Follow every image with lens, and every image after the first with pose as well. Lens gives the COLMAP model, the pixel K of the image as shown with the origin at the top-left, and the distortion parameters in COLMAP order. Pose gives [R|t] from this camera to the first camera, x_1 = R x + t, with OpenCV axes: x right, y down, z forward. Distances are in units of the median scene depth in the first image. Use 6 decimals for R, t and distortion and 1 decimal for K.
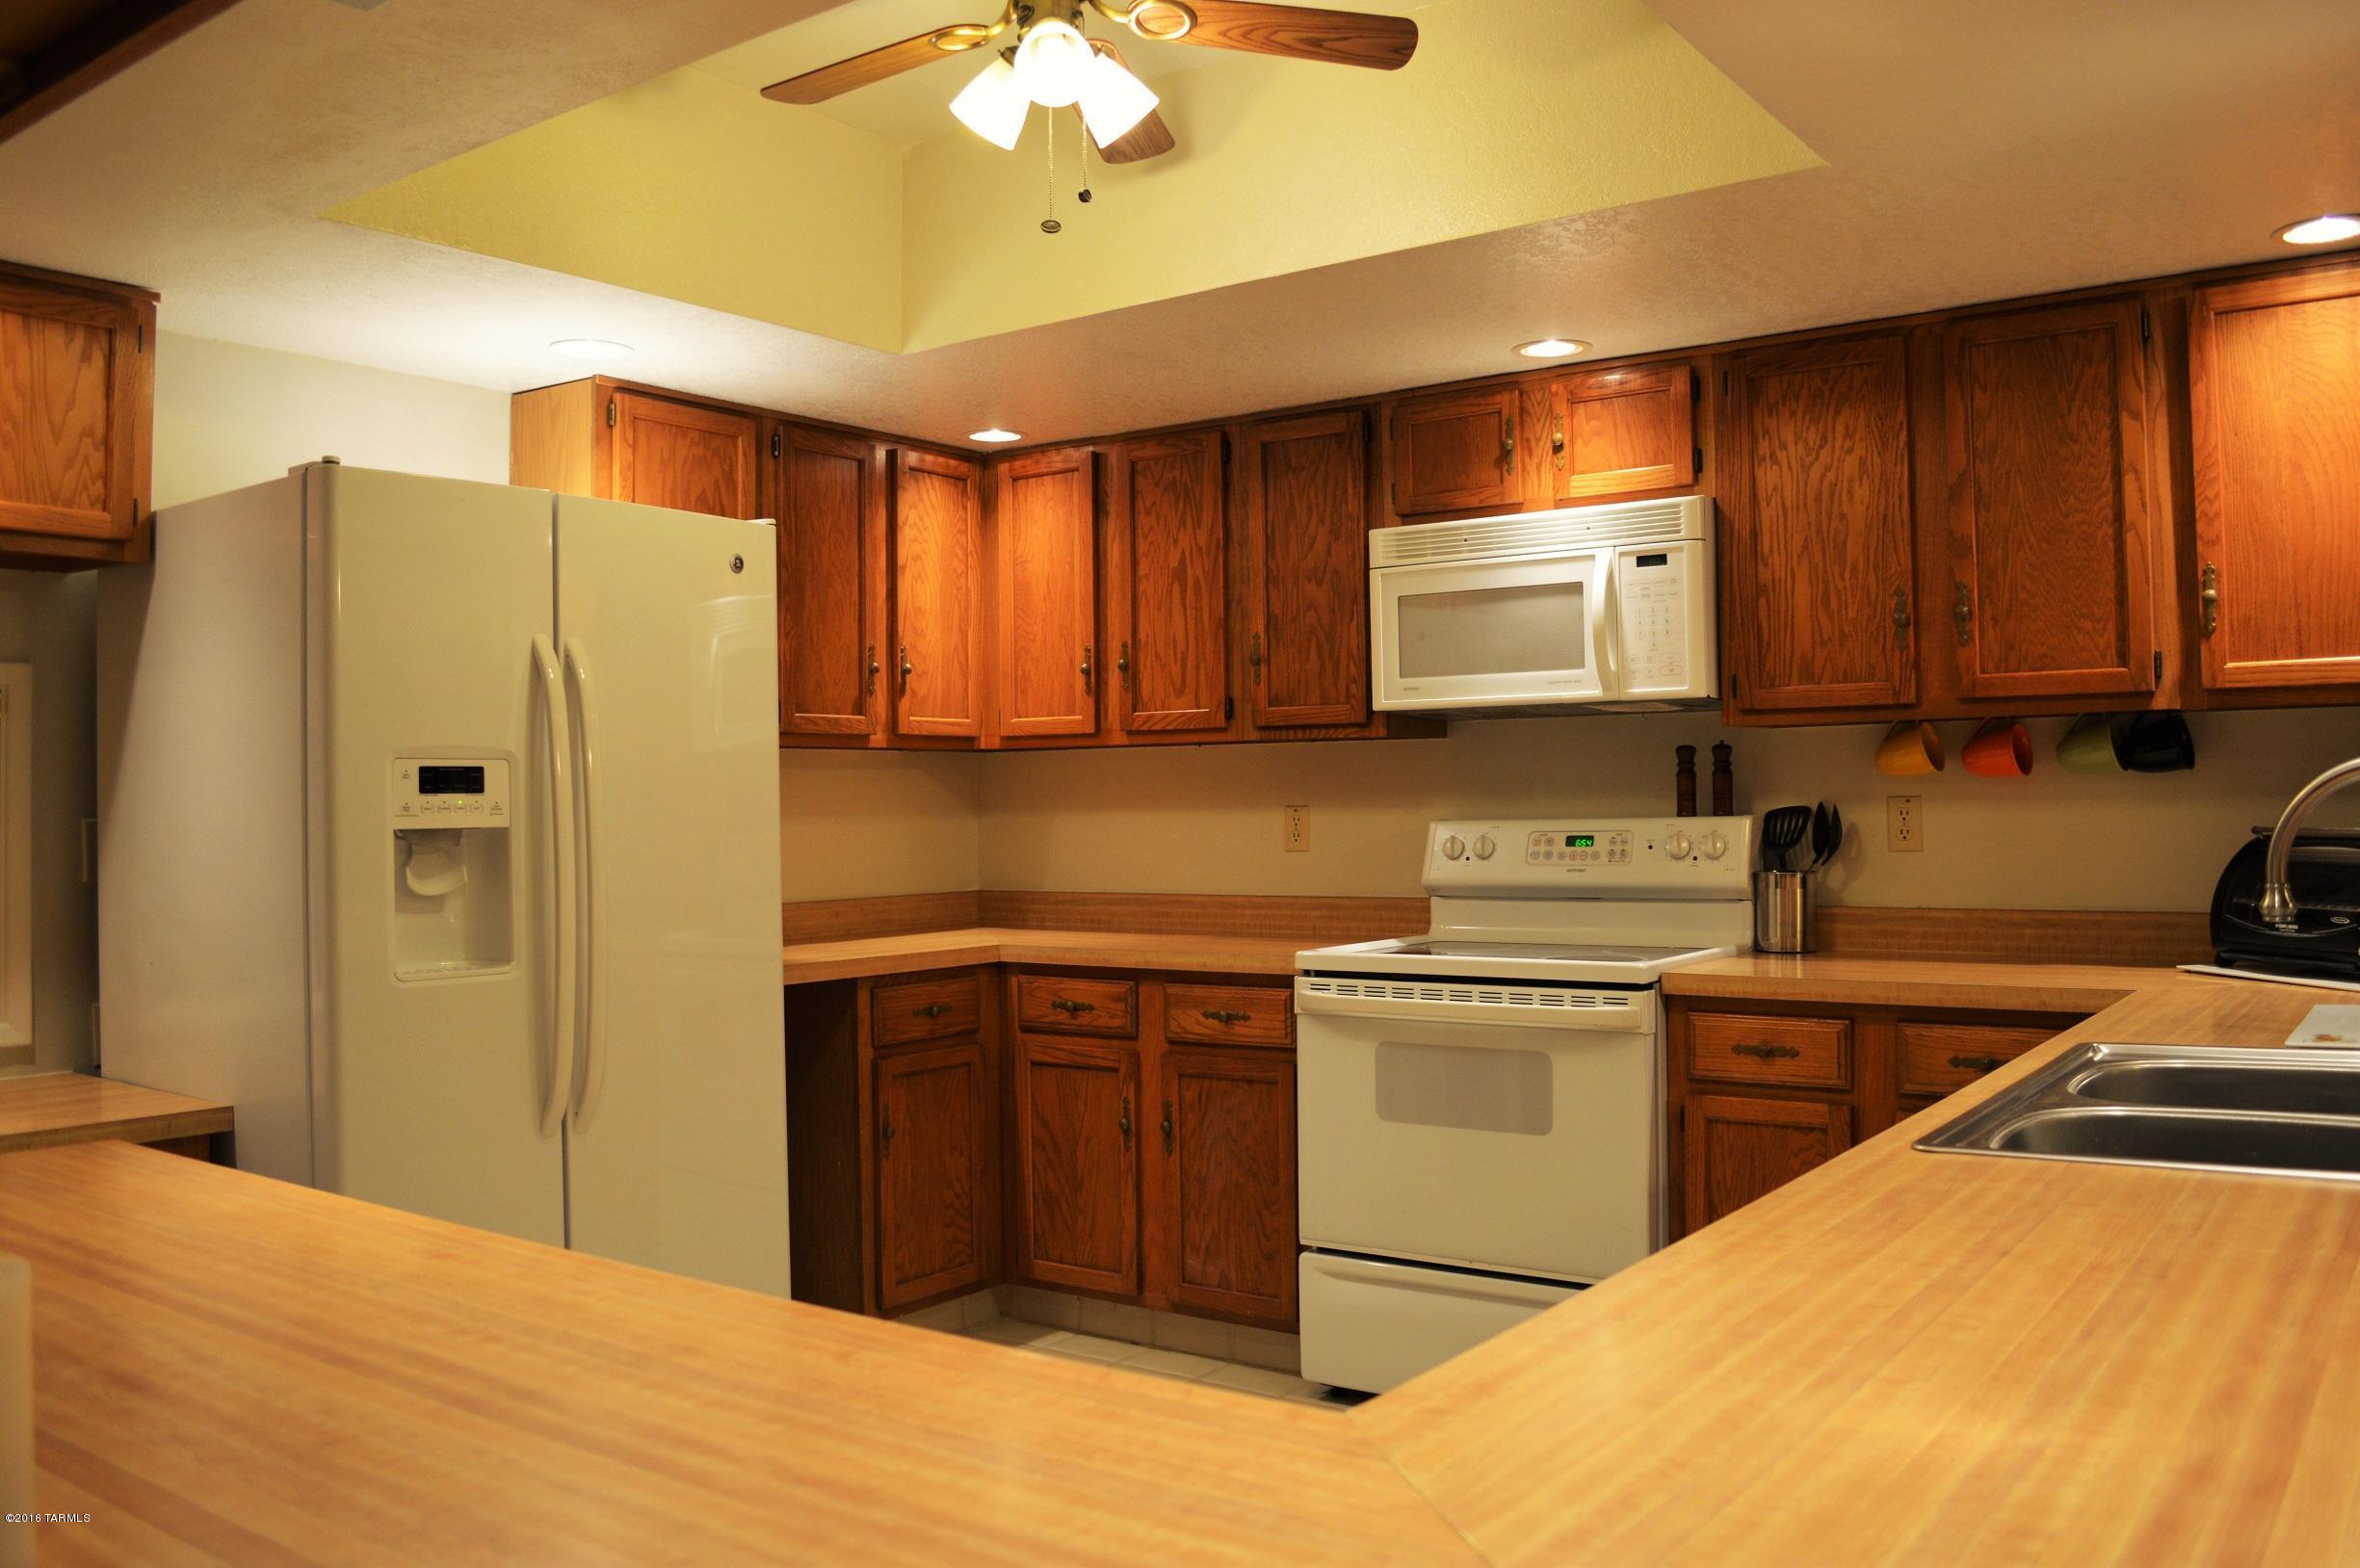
lens RADIAL K [[1875.9, 0, 1180.0], [0, 1875.9, 784.0], [0, 0, 1]] dist [-0.085791, 0.012704]
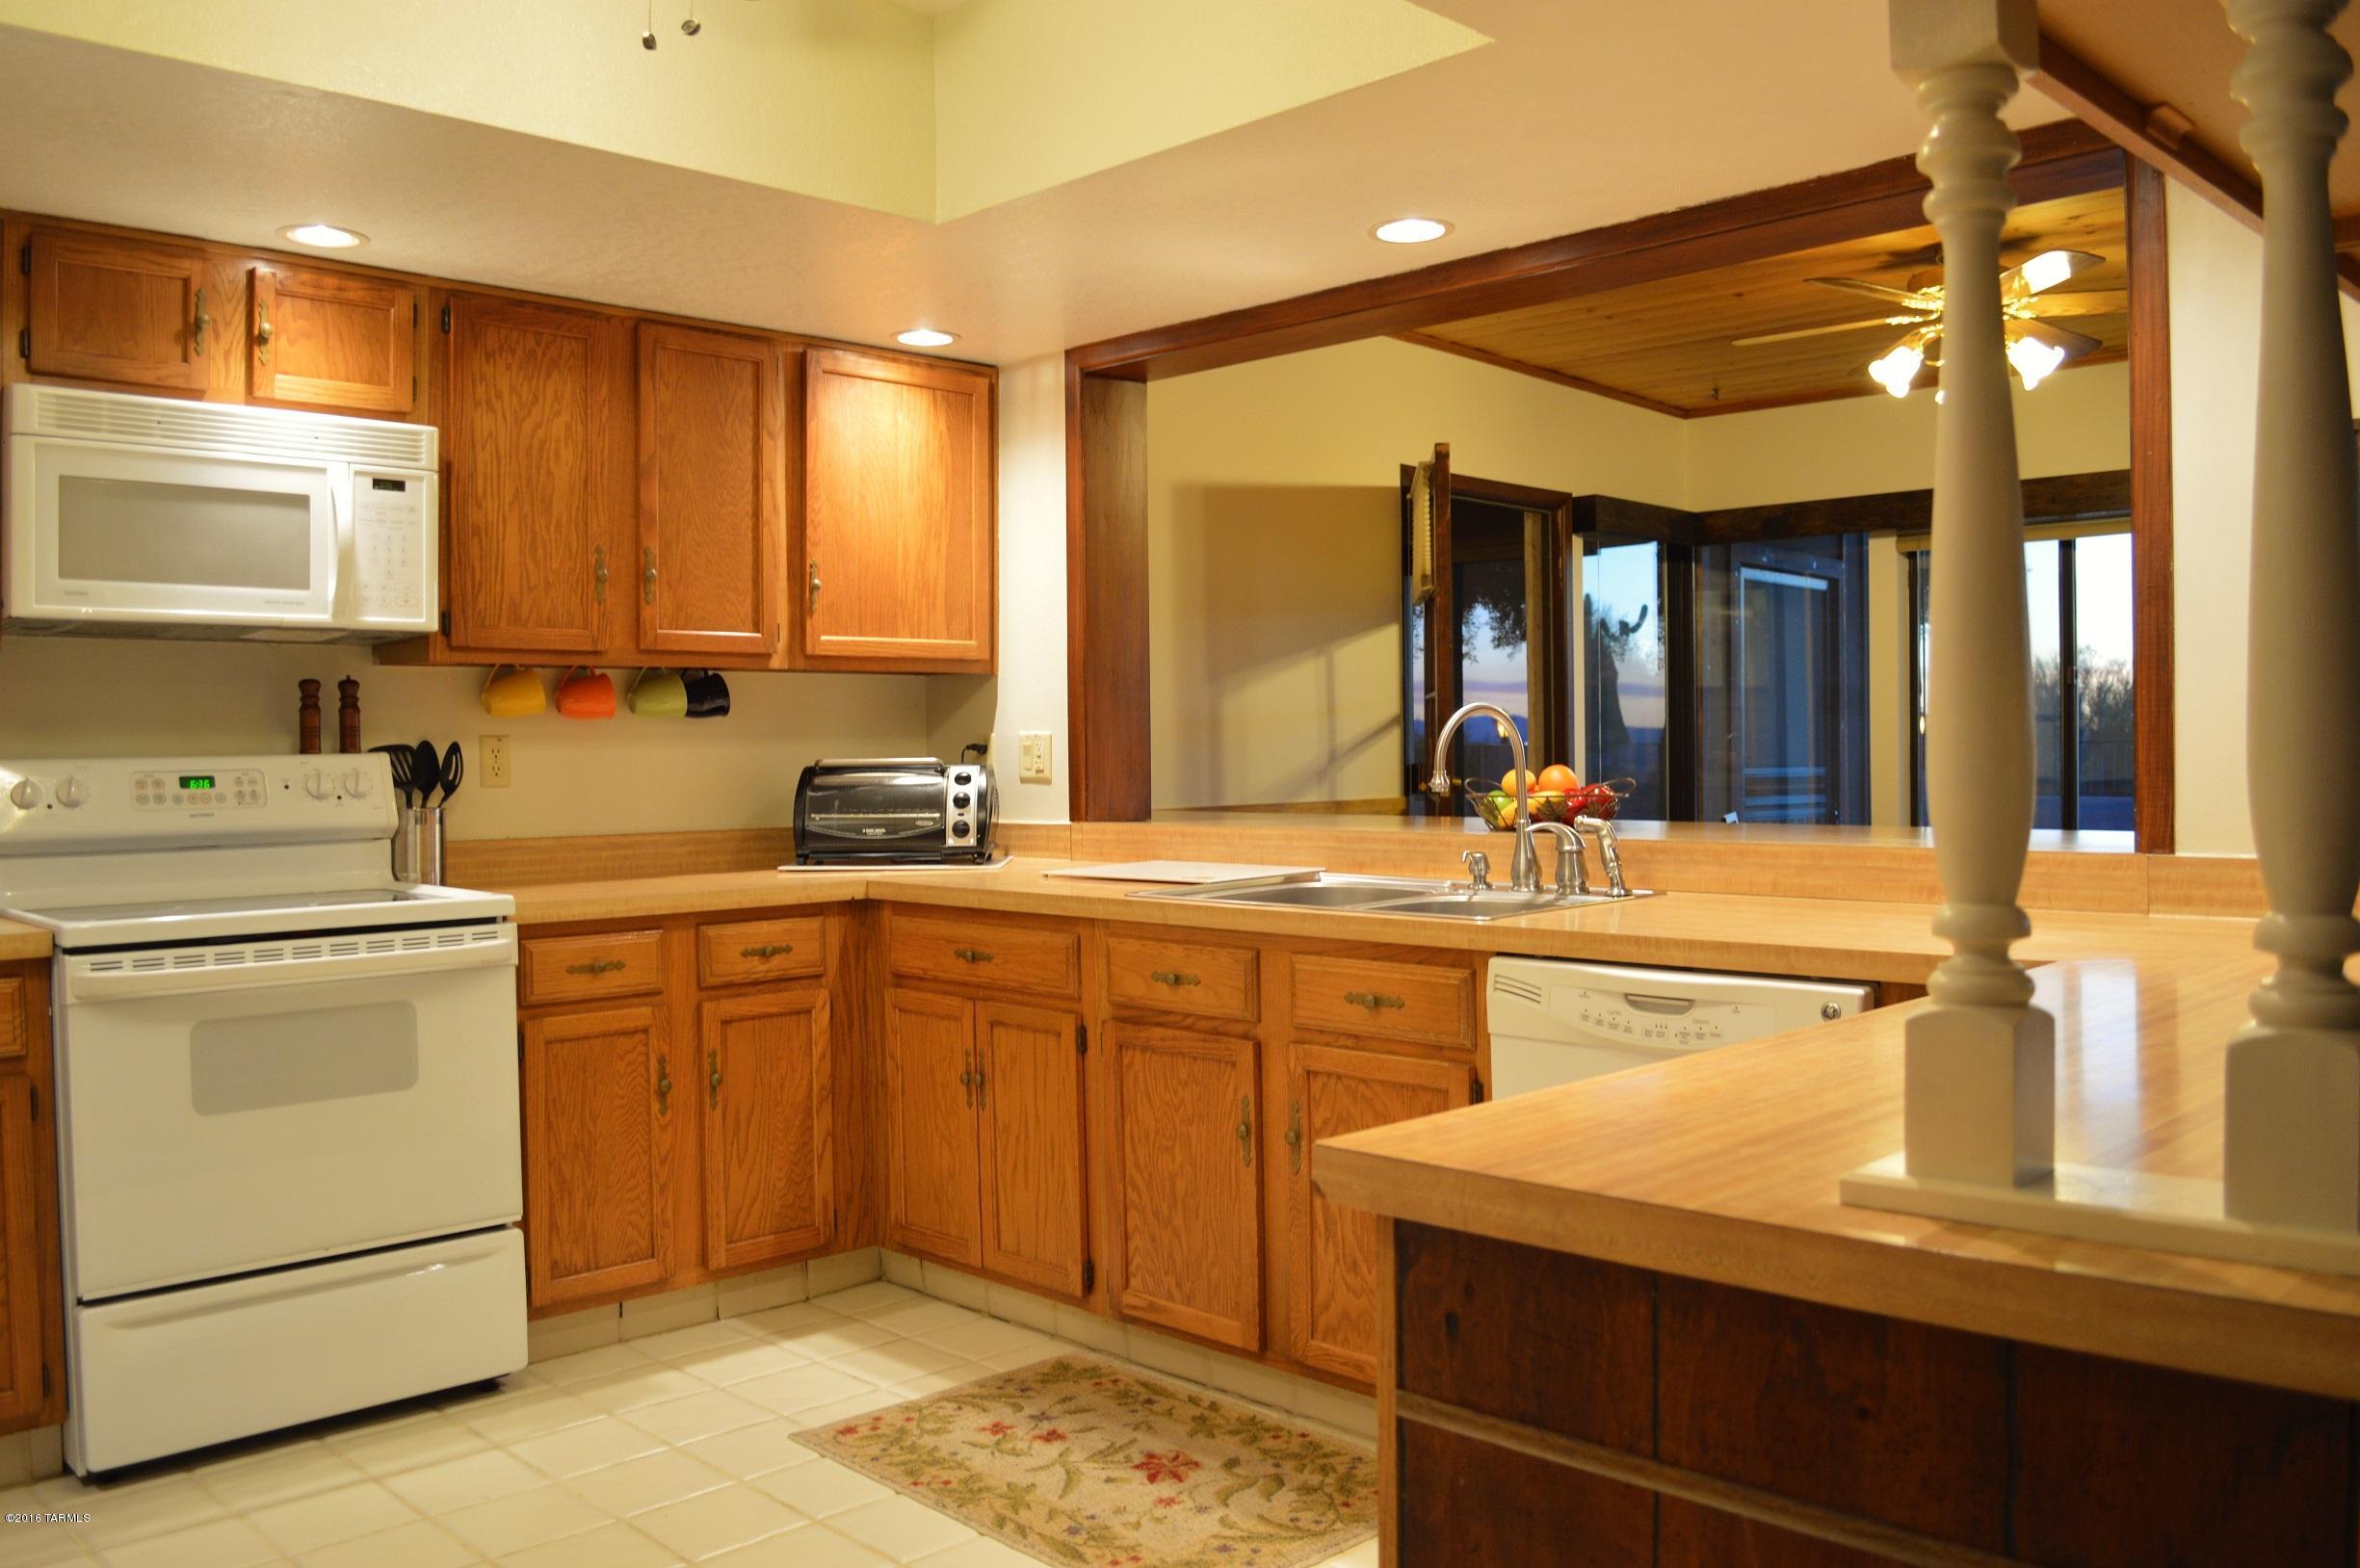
lens RADIAL K [[1875.9, 0, 1180.0], [0, 1875.9, 784.0], [0, 0, 1]] dist [-0.085791, 0.012704]
pose [[0.162387, -0.008111, 0.986694, -0.582924], [-0.003420, 0.999956, 0.008782, 0.022987], [-0.986721, -0.004800, 0.162352, 0.416335]]
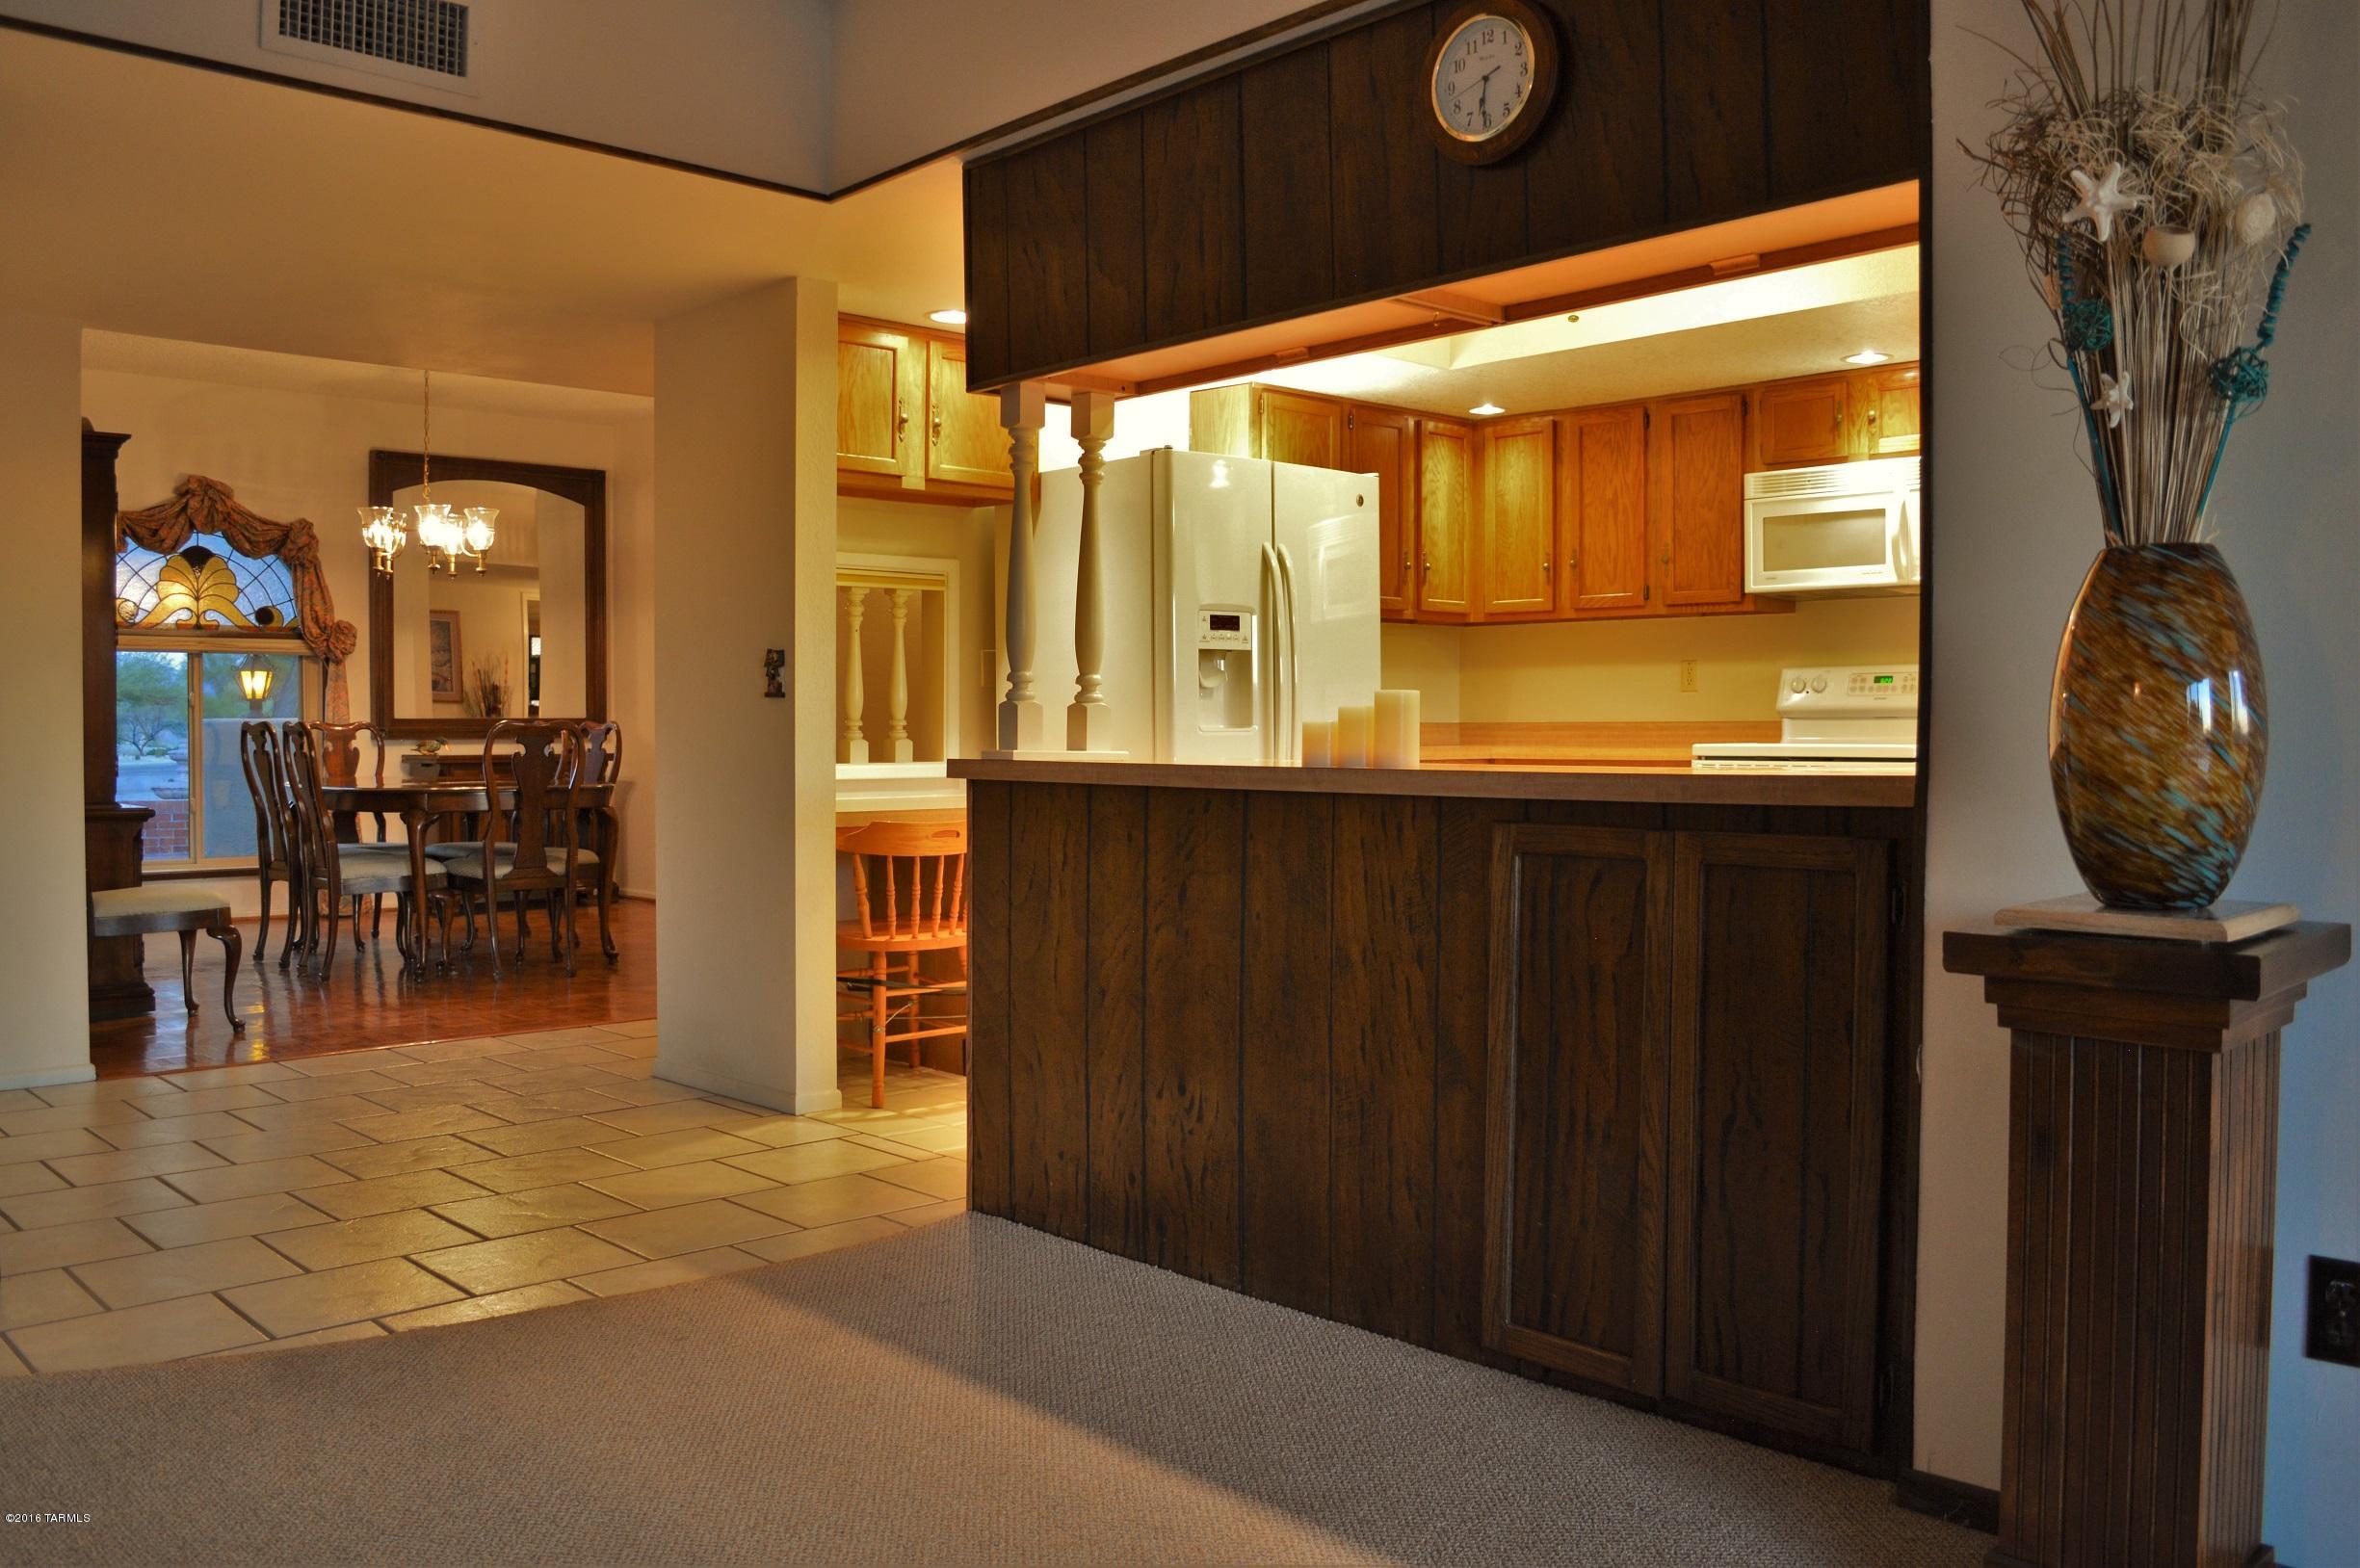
lens RADIAL K [[1875.9, 0, 1180.0], [0, 1875.9, 784.0], [0, 0, 1]] dist [-0.085791, 0.012704]
pose [[0.982574, 0.016645, -0.185124, -0.069213], [-0.008374, 0.998935, 0.045371, 0.053646], [0.185682, -0.043030, 0.981667, -0.604106]]
